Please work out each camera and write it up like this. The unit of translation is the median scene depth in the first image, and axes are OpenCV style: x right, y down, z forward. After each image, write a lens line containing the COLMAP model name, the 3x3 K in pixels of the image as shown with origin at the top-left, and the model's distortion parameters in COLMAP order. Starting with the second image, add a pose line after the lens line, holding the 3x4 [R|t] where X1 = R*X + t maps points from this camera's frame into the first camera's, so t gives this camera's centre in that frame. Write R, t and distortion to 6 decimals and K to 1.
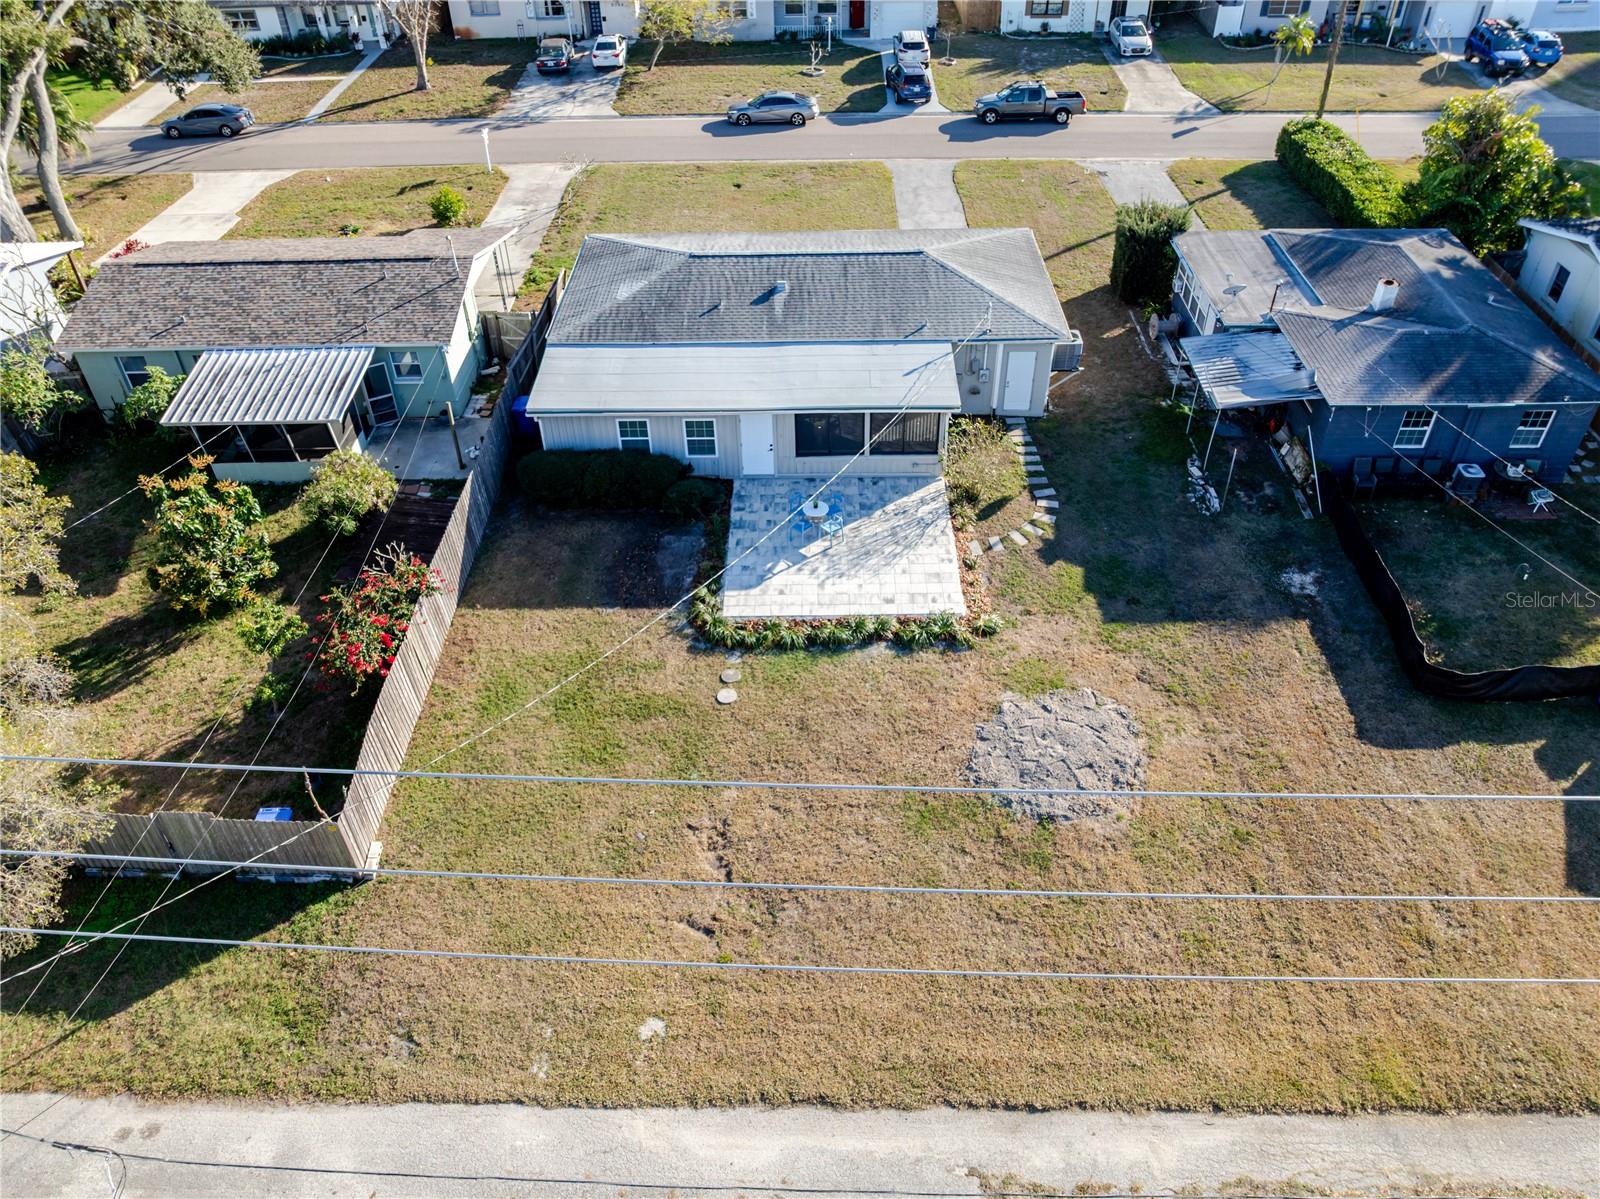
lens RADIAL K [[1142.5, 0, 800.0], [0, 1142.5, 599.5], [0, 0, 1]] dist [-0.035073, -0.003369]
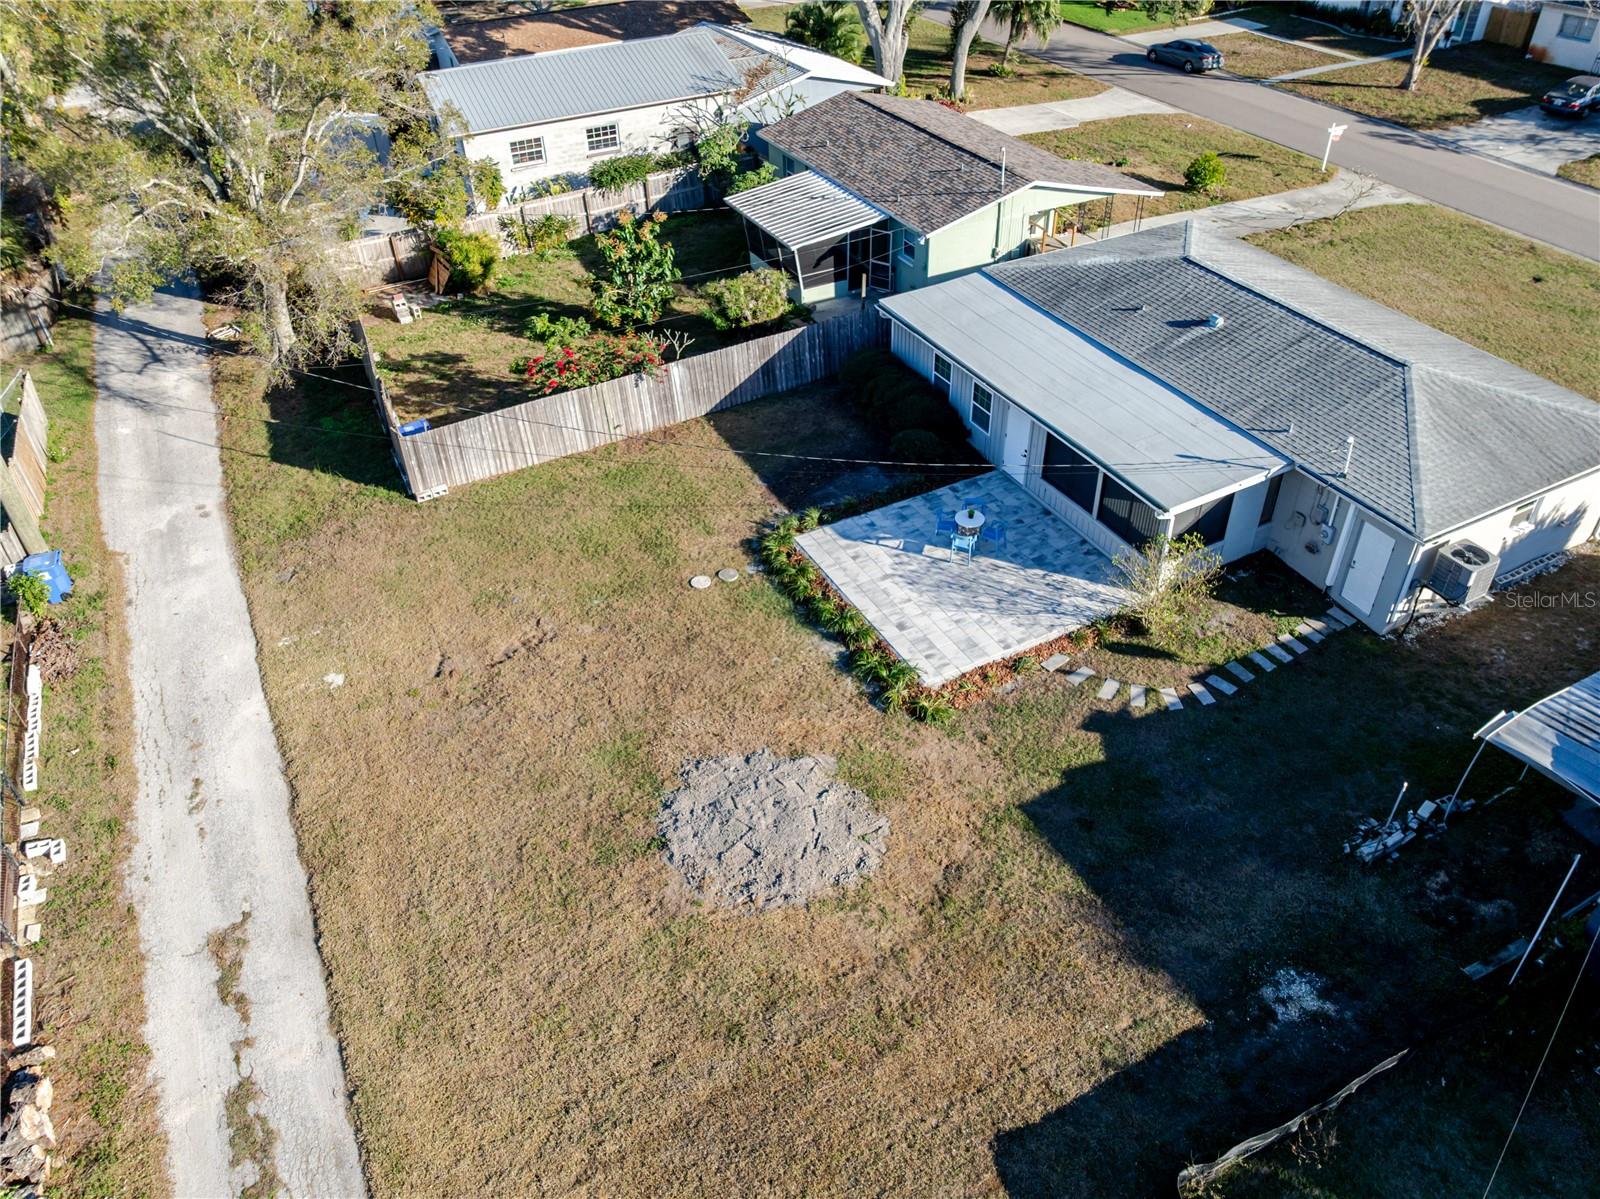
lens RADIAL K [[1154.3, 0, 800.0], [0, 1154.3, 599.5], [0, 0, 1]] dist [-0.050300, 0.023707]
pose [[0.468196, 0.553778, -0.688566, 0.637369], [-0.559675, 0.788863, 0.253887, -0.195031], [0.683781, 0.266504, 0.679278, 0.355638]]
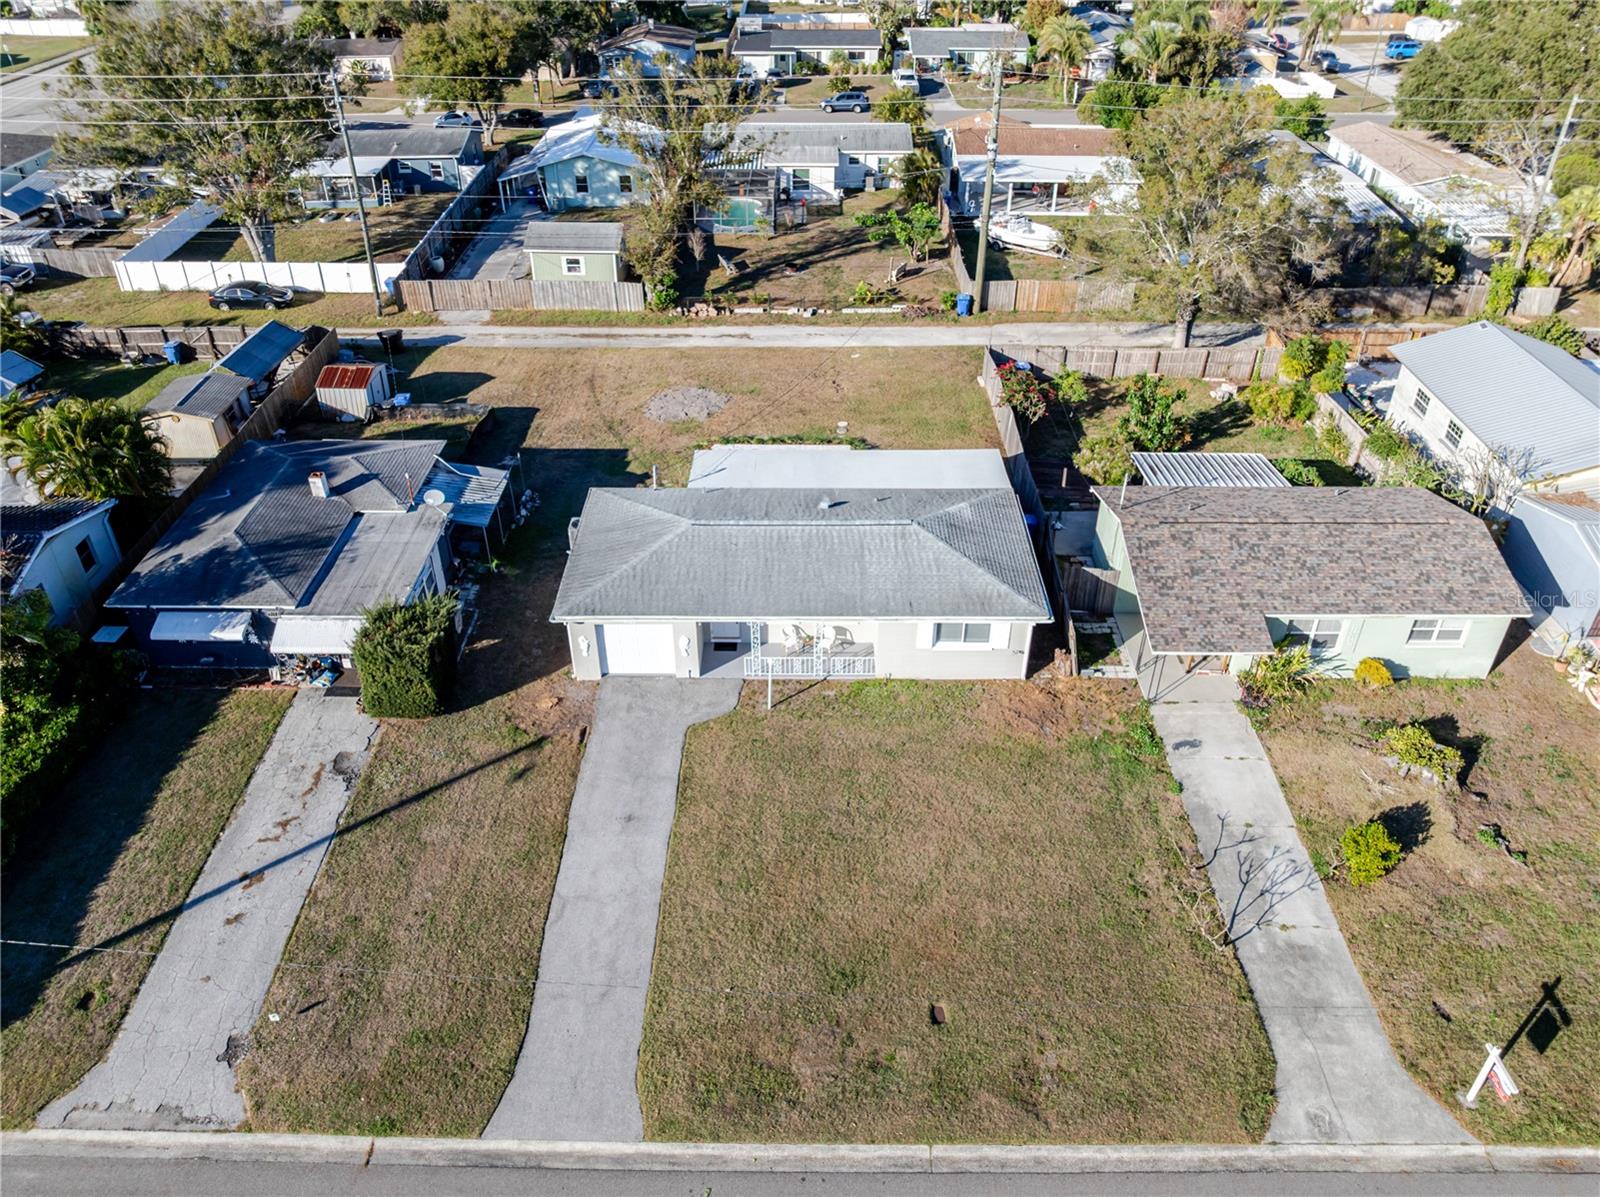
lens RADIAL K [[1154.3, 0, 800.0], [0, 1154.3, 598.5], [0, 0, 1]] dist [-0.050300, 0.023707]
pose [[-0.999783, 0.019483, 0.007412, 0.001521], [0.012117, 0.253861, 0.967165, -1.655703], [0.016961, 0.967044, -0.254042, 1.684678]]
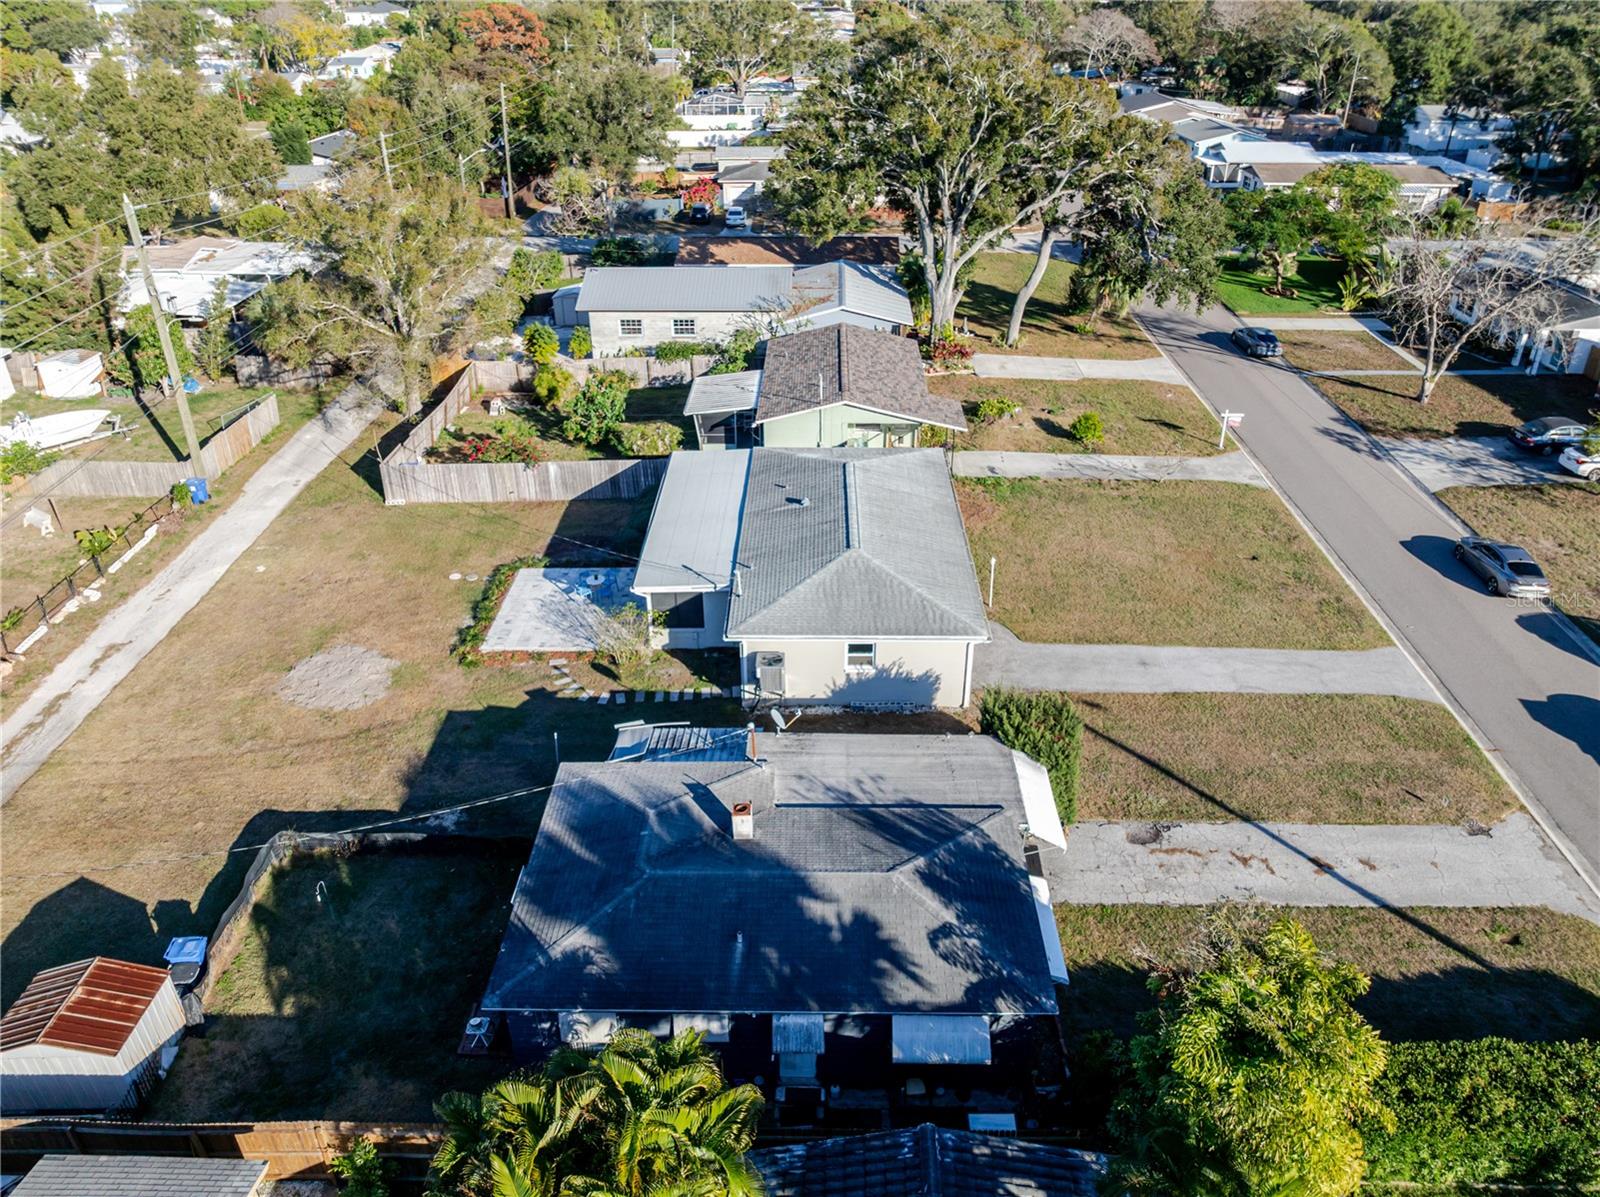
lens RADIAL K [[1142.5, 0, 800.0], [0, 1142.5, 598.5], [0, 0, 1]] dist [-0.035073, -0.003369]
pose [[-0.006107, 0.507038, -0.861902, 1.312540], [-0.644110, 0.657306, 0.391243, -0.825878], [0.764908, 0.557549, 0.322574, 0.811486]]
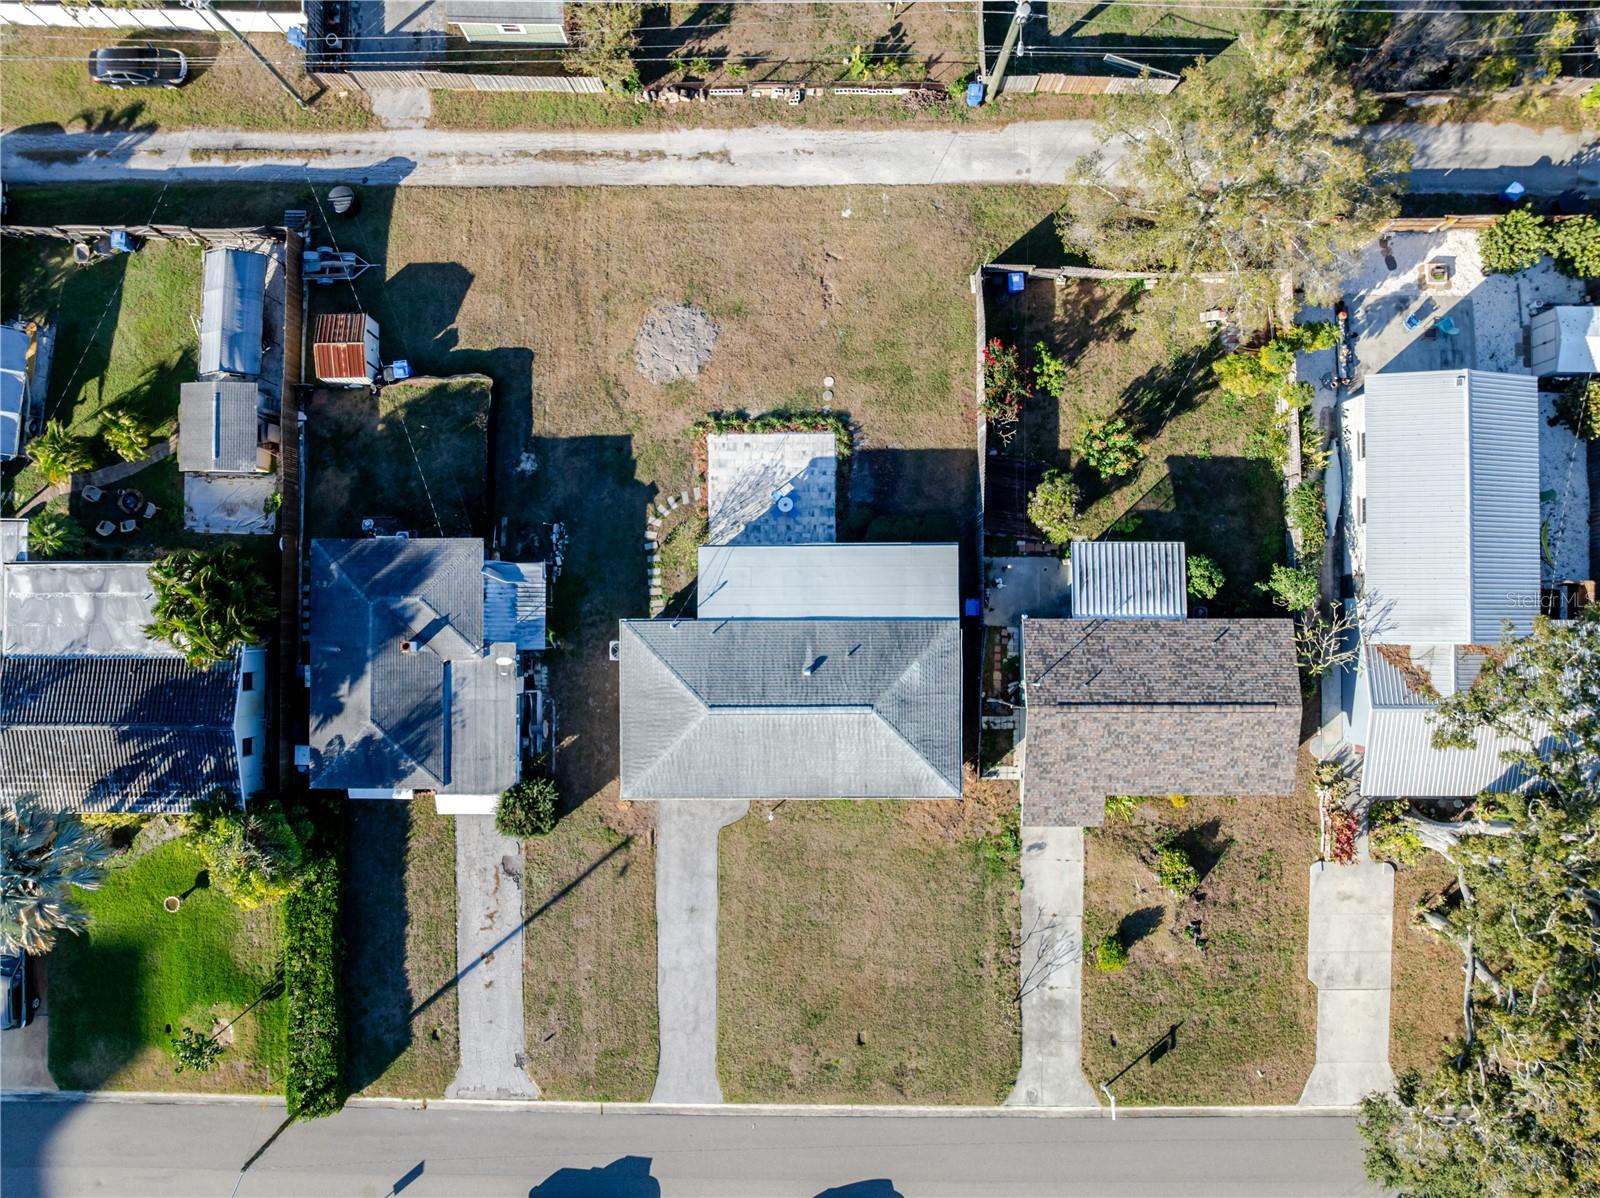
lens RADIAL K [[1142.5, 0, 800.0], [0, 1142.5, 599.0], [0, 0, 1]] dist [-0.035073, -0.003369]
pose [[-0.999446, 0.013761, 0.030309, -0.064447], [0.014622, -0.636477, 0.771157, -1.647030], [0.029903, 0.771173, 0.635923, -0.009050]]
